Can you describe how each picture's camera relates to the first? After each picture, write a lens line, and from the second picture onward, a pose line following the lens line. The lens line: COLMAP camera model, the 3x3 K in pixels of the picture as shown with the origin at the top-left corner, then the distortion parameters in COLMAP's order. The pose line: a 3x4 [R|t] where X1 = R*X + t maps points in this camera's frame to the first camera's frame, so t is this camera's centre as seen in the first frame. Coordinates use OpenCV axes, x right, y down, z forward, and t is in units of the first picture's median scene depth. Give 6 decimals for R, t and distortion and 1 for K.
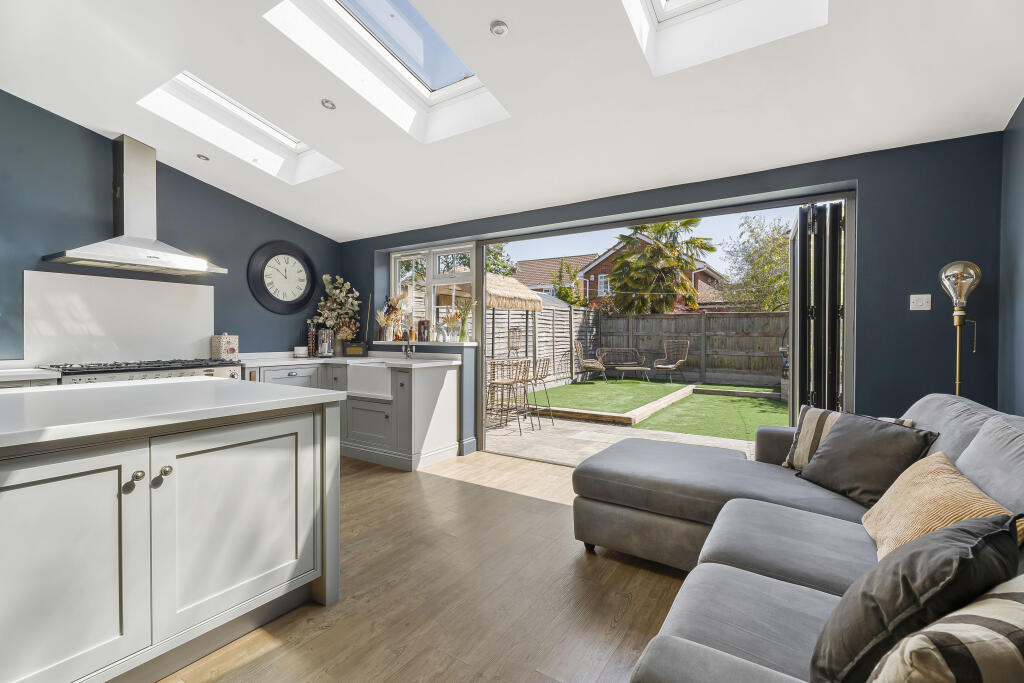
lens RADIAL K [[460.8, 0, 511.6], [0, 460.8, 338.1], [0, 0, 1]] dist [-0.000994, -0.001220]
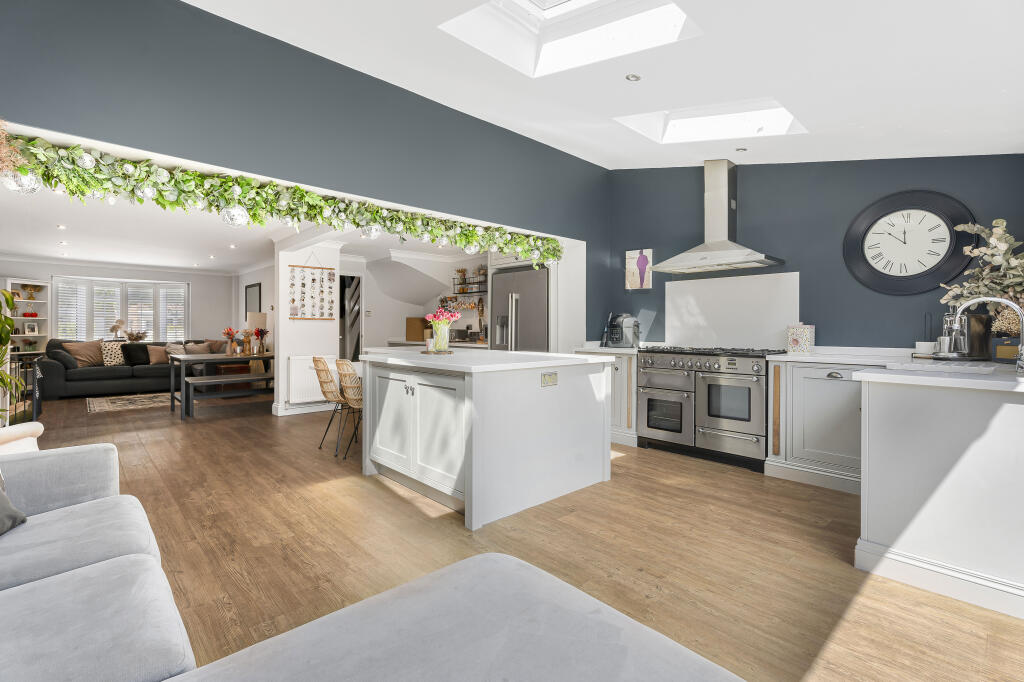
lens RADIAL K [[460.8, 0, 503.0], [0, 460.8, 327.3], [0, 0, 1]] dist [-0.000994, -0.001220]
pose [[-0.261564, -0.005986, -0.965167, 0.185435], [-0.009679, 0.999947, -0.003579, 0.003208], [0.965137, 0.008406, -0.261608, 0.316779]]
